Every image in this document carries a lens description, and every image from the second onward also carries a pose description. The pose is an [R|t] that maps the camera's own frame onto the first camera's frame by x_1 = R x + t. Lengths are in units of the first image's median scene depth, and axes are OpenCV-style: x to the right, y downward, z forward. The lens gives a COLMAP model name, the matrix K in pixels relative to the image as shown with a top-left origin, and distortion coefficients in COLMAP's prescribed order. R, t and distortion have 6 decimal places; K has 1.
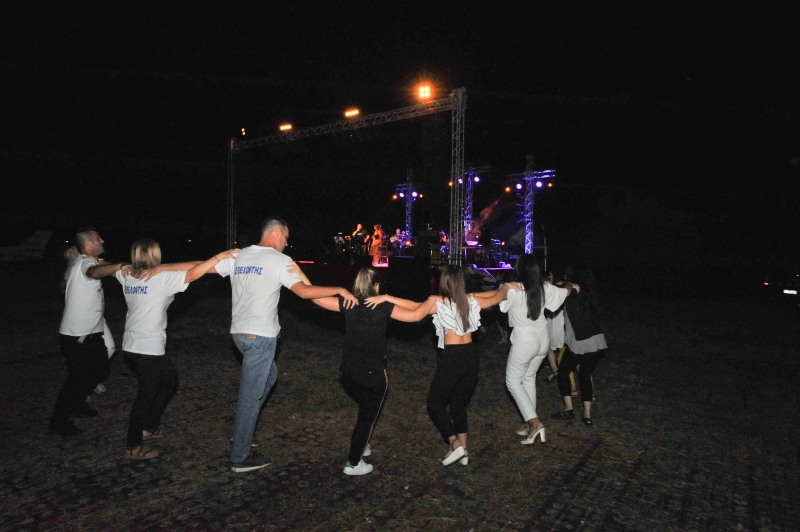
lens RADIAL K [[501.4, 0, 400.7], [0, 501.4, 265.8], [0, 0, 1]] dist [-0.045517, 0.006219]
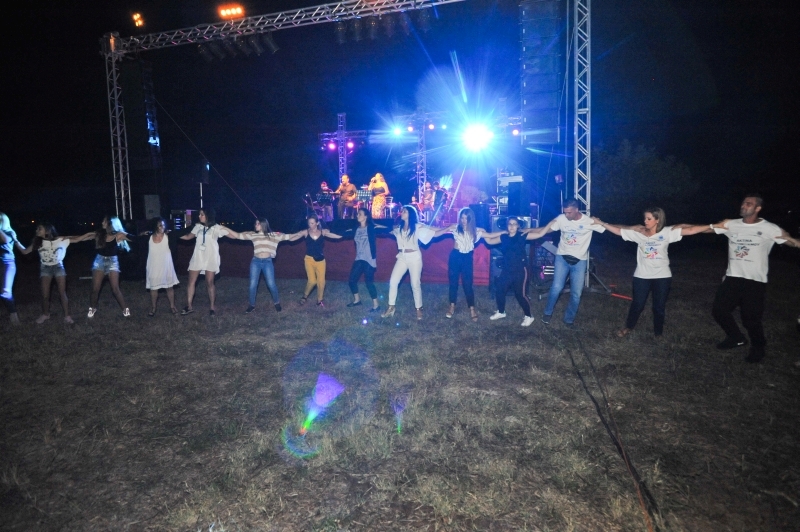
lens RADIAL K [[459.2, 0, 396.6], [0, 459.2, 284.6], [0, 0, 1]] dist [-0.066880, 0.035888]
pose [[0.933889, -0.079737, 0.348558, -0.223833], [0.040514, 0.992137, 0.118414, -0.005166], [-0.355260, -0.096464, 0.929777, 0.341249]]
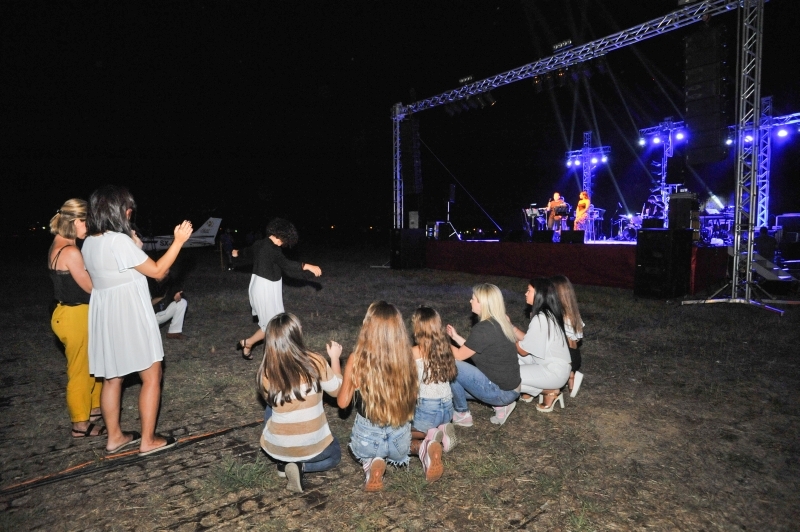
lens RADIAL K [[459.2, 0, 399.8], [0, 459.2, 266.8], [0, 0, 1]] dist [-0.066880, 0.035888]
pose [[0.967730, -0.009275, -0.251818, -0.129080], [0.020319, 0.998941, 0.041291, 0.001266], [0.251168, -0.045075, 0.966893, 0.195443]]
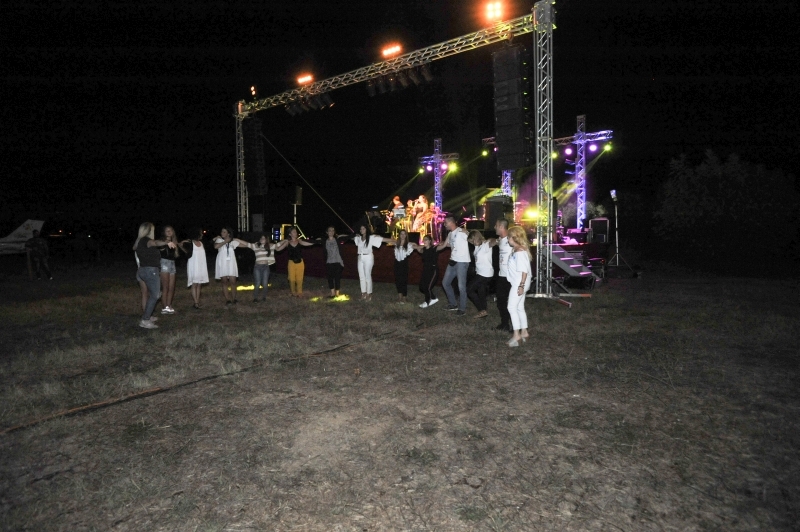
lens RADIAL K [[459.2, 0, 401.6], [0, 459.2, 266.1], [0, 0, 1]] dist [-0.066880, 0.035888]
pose [[0.999505, -0.031241, 0.003729, -0.073171], [0.031083, 0.998843, 0.036693, 0.005058], [-0.004871, -0.036559, 0.999320, 0.213015]]
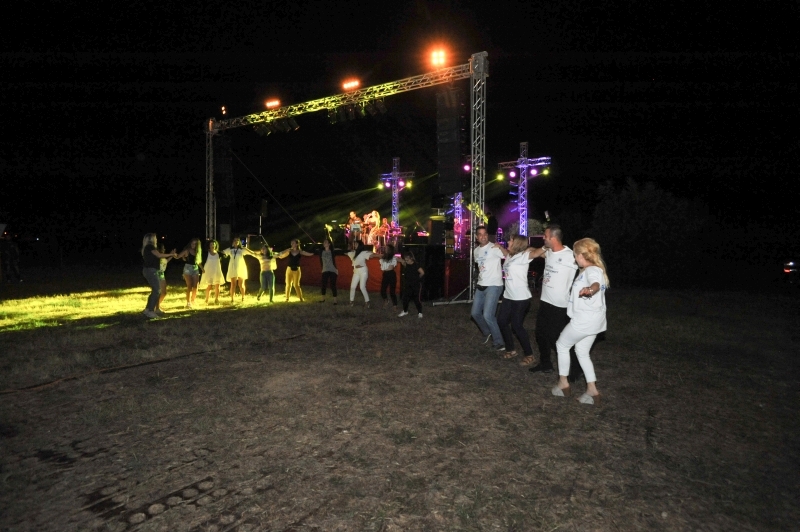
lens RADIAL K [[459.2, 0, 401.5], [0, 459.2, 267.0], [0, 0, 1]] dist [-0.066880, 0.035888]
pose [[0.996487, -0.012593, 0.082791, -0.061006], [0.011221, 0.999792, 0.017020, 0.005028], [-0.082988, -0.016031, 0.996422, 0.138961]]
